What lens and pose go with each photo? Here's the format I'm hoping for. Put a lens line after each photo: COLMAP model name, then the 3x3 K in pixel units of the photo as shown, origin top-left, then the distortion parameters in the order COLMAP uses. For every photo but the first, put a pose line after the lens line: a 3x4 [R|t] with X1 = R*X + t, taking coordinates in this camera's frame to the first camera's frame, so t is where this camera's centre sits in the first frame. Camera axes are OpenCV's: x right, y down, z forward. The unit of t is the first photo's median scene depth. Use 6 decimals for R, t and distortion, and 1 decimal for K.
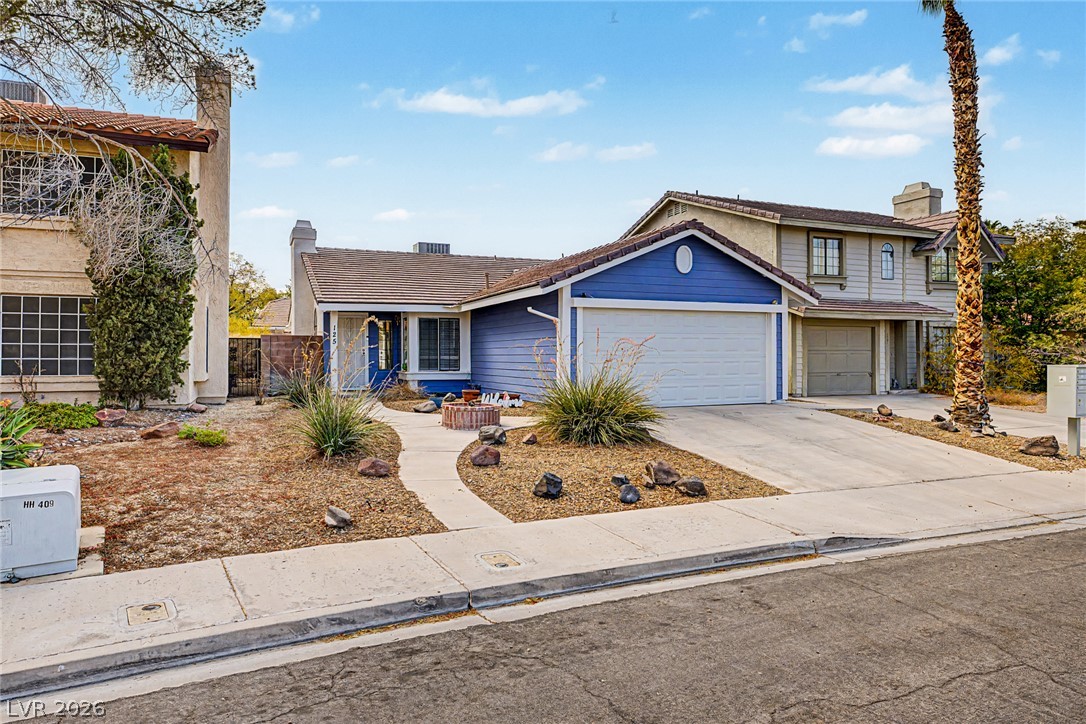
lens RADIAL K [[699.6, 0, 543.0], [0, 699.6, 362.0], [0, 0, 1]] dist [0.001547, 0.003101]
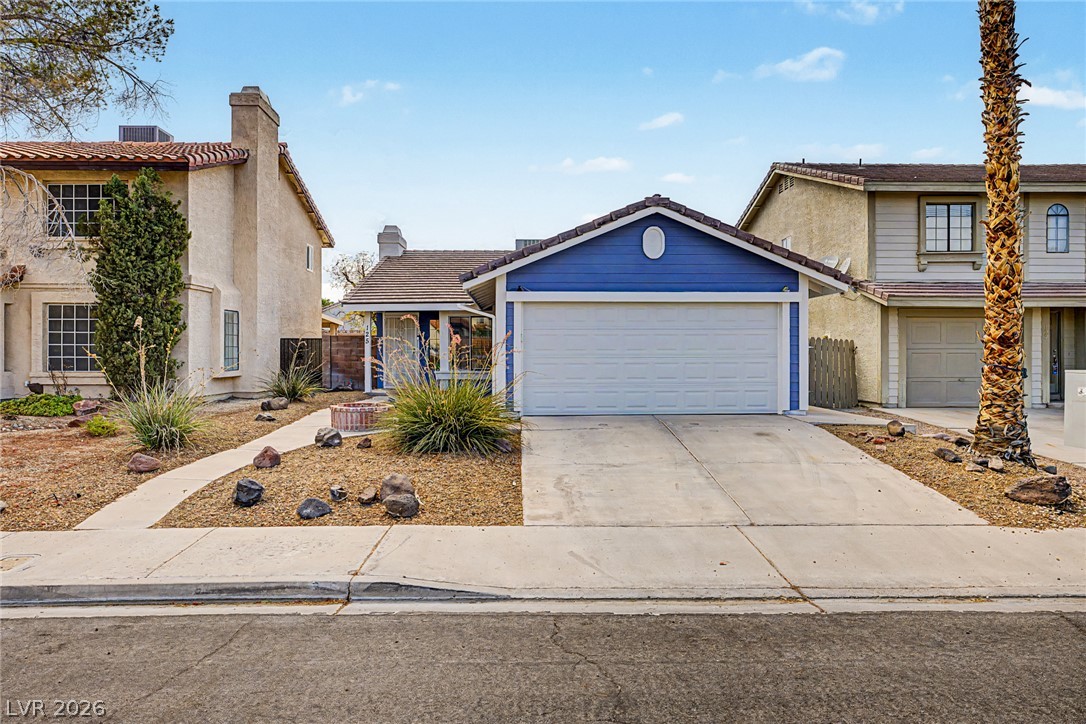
lens RADIAL K [[712.9, 0, 539.8], [0, 712.9, 366.8], [0, 0, 1]] dist [0.002154, 0.002237]
pose [[0.928554, 0.007415, -0.371124, 0.443354], [-0.004622, 0.999954, 0.008414, -0.001931], [0.371169, -0.006098, 0.928545, 0.155555]]
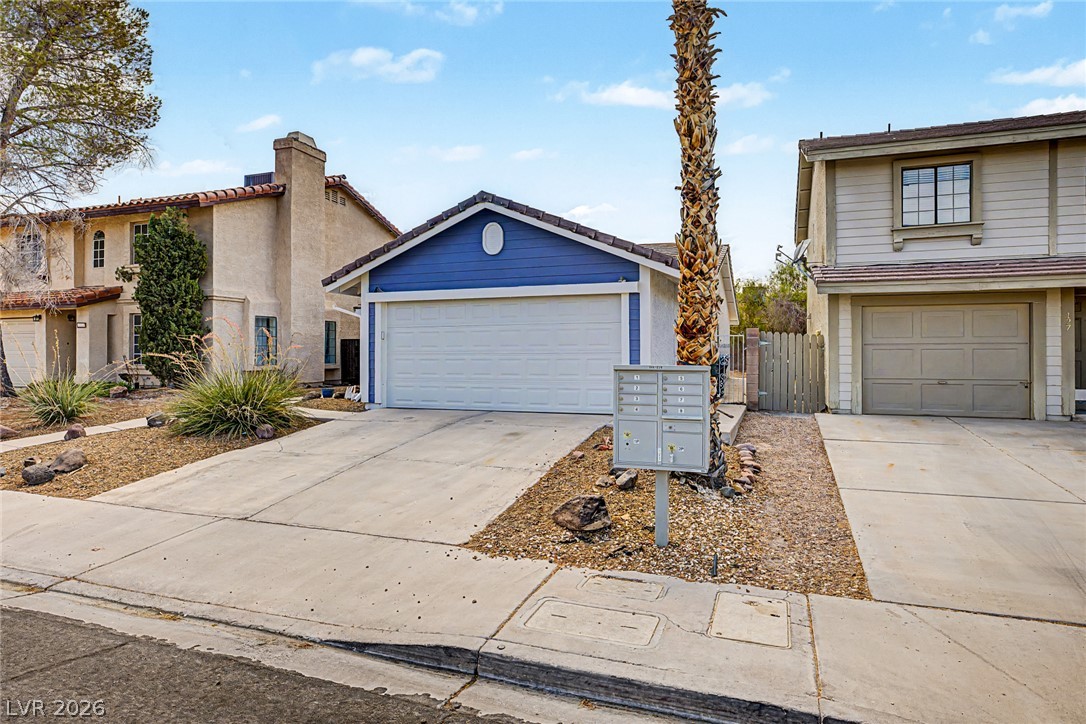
lens RADIAL K [[659.4, 0, 543.0], [0, 659.4, 362.0], [0, 0, 1]] dist [-0.001056, -0.000499]
pose [[0.717542, 0.008436, -0.696464, 0.900846], [-0.007869, 0.999961, 0.004005, 0.000257], [0.696470, 0.002607, 0.717581, 0.520539]]
